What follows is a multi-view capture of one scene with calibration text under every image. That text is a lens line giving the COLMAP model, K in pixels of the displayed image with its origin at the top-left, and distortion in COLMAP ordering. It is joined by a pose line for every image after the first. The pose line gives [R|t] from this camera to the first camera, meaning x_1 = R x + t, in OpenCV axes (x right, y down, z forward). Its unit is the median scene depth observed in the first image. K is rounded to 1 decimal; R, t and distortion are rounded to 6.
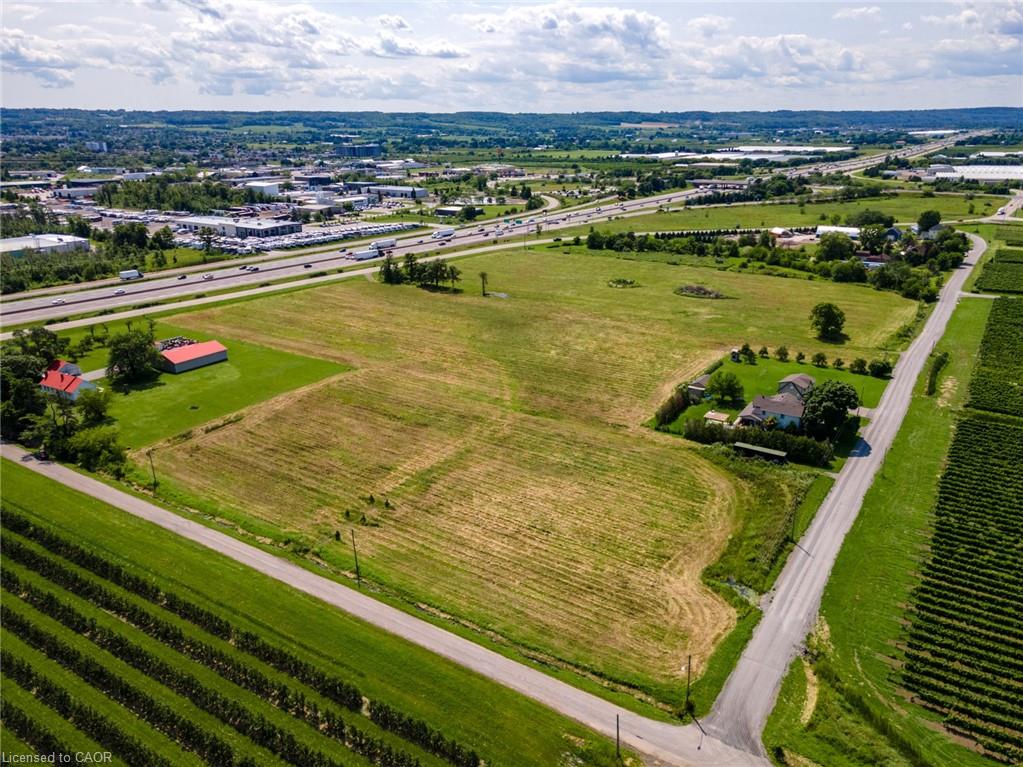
lens RADIAL K [[746.1, 0, 511.5], [0, 746.1, 383.5], [0, 0, 1]] dist [0.040699, 0.003134]
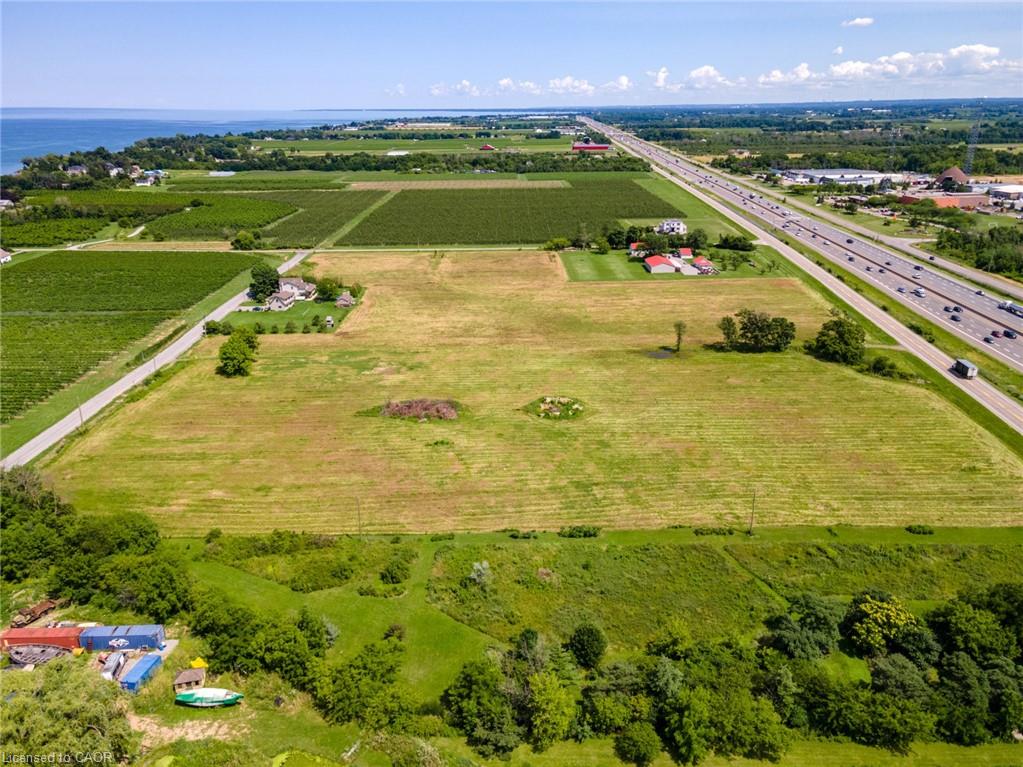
lens RADIAL K [[735.3, 0, 508.5], [0, 735.3, 386.1], [0, 0, 1]] dist [0.038369, 0.009867]
pose [[-0.829916, 0.206151, -0.518403, 0.779120], [-0.175489, 0.785587, 0.593343, -0.786892], [0.529569, 0.583399, -0.615794, 2.177750]]
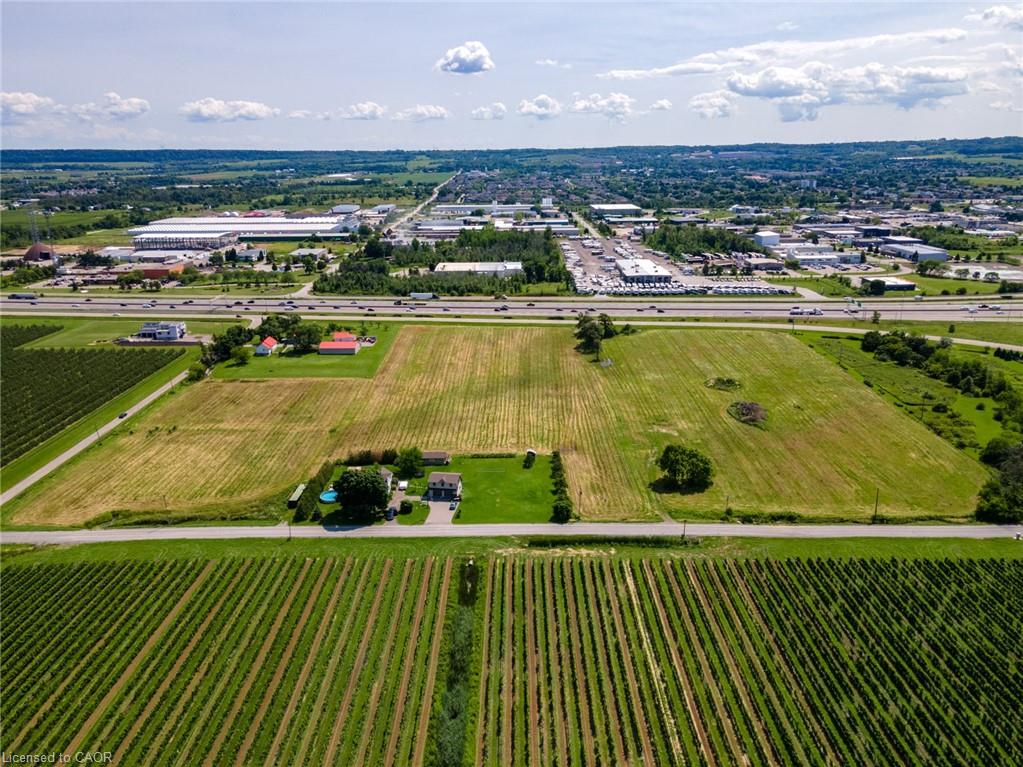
lens RADIAL K [[735.3, 0, 508.5], [0, 735.3, 386.1], [0, 0, 1]] dist [0.038369, 0.009867]
pose [[0.541061, 0.251632, -0.802455, 1.228766], [-0.269300, 0.955783, 0.118135, -0.276640], [0.796700, 0.152183, 0.584902, 0.408017]]
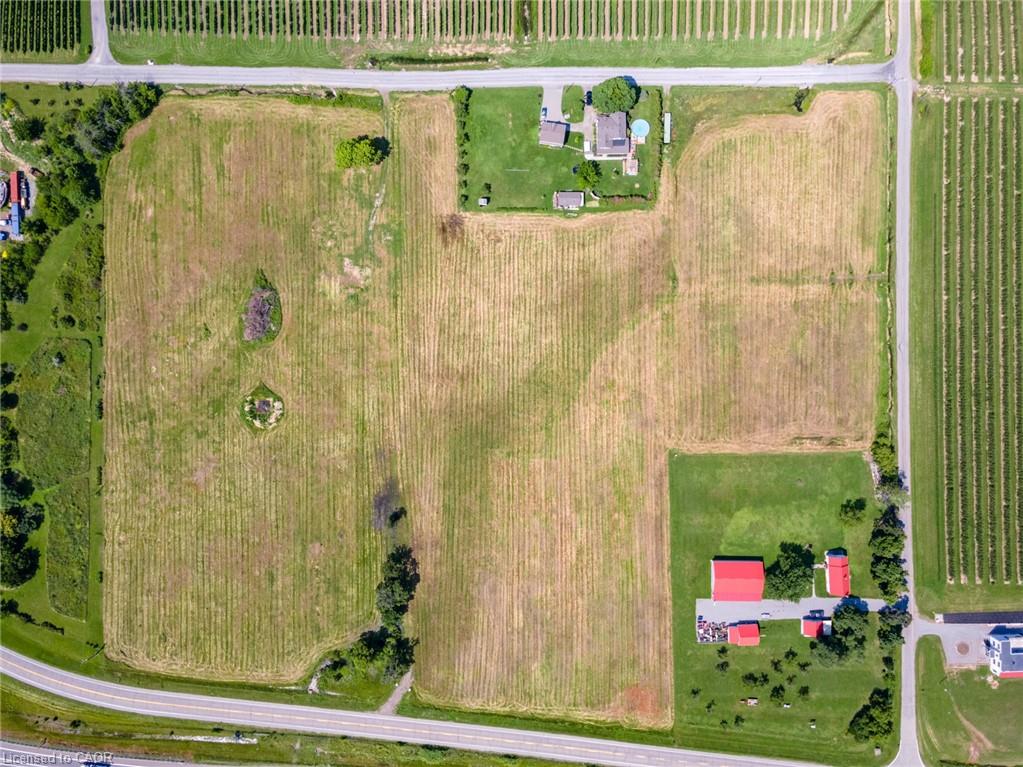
lens RADIAL K [[735.3, 0, 508.5], [0, 735.3, 386.1], [0, 0, 1]] dist [0.038369, 0.009867]
pose [[-0.552617, -0.833428, -0.003416, 0.041042], [0.276665, -0.187311, 0.942535, -1.354323], [-0.786175, 0.519916, 0.334091, 0.826869]]
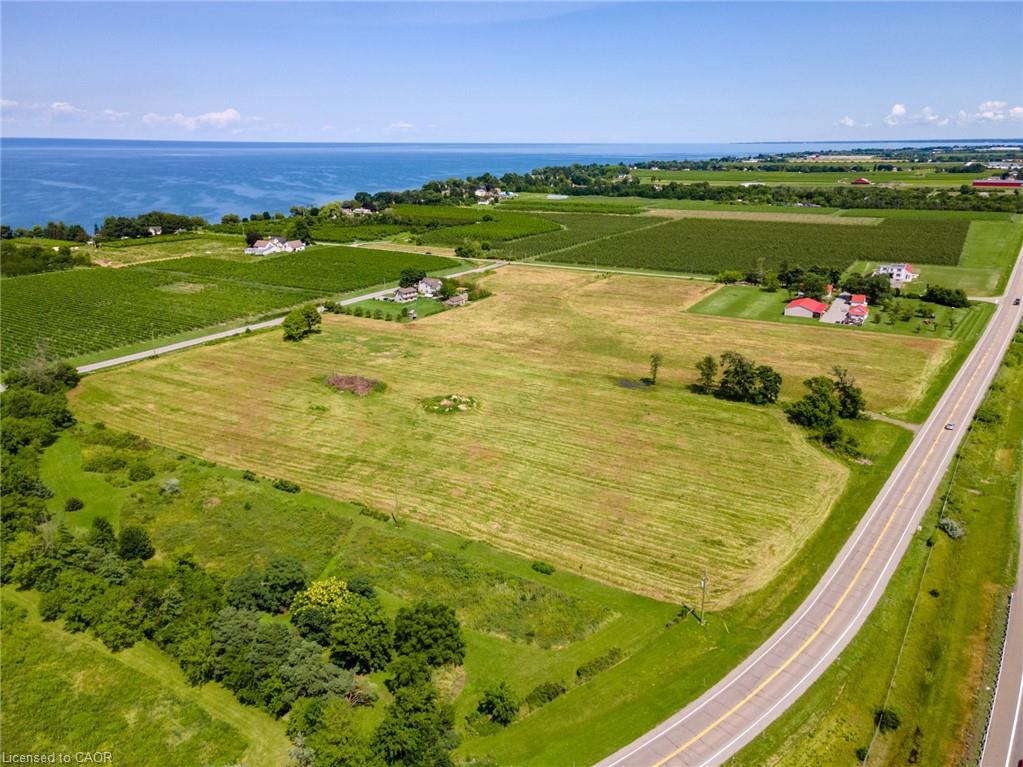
lens RADIAL K [[737.8, 0, 508.6], [0, 737.8, 383.4], [0, 0, 1]] dist [0.039084, 0.009402]
pose [[-0.998988, 0.016870, -0.041702, 0.208594], [-0.011987, 0.793674, 0.608226, -0.857931], [0.043359, 0.608110, -0.792668, 2.435611]]
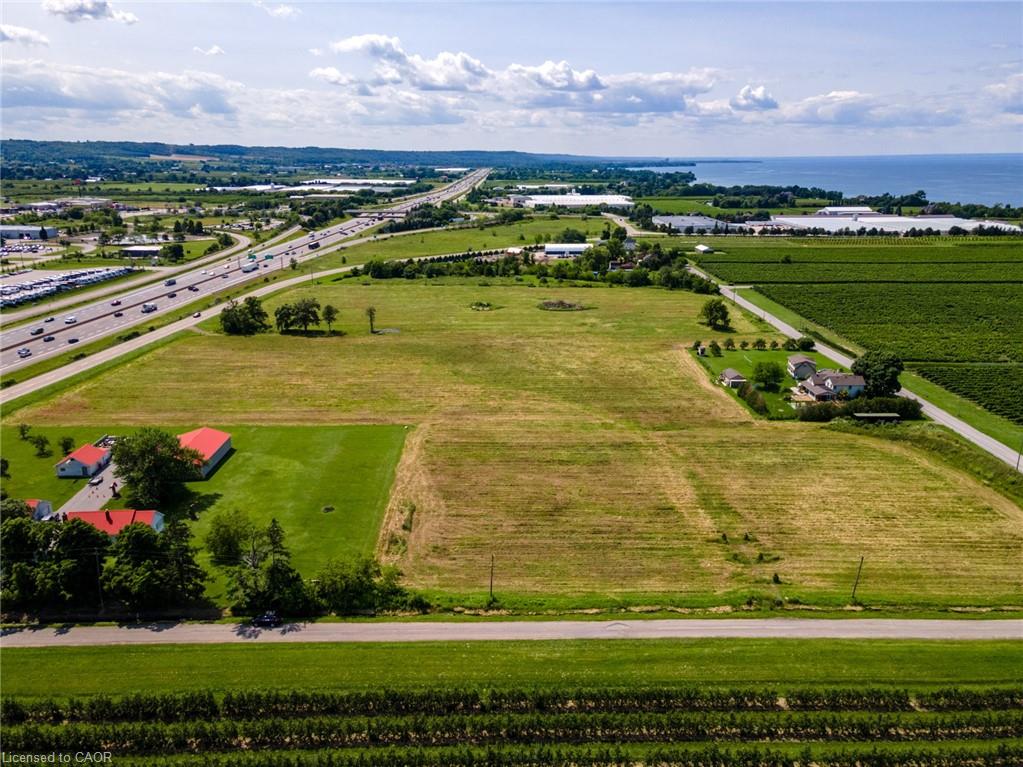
lens RADIAL K [[735.3, 0, 508.5], [0, 735.3, 386.1], [0, 0, 1]] dist [0.038369, 0.009867]
pose [[0.823022, -0.160062, 0.544991, -0.622973], [0.179378, 0.983616, 0.017996, -0.065851], [-0.538942, 0.082949, 0.838249, 0.265539]]
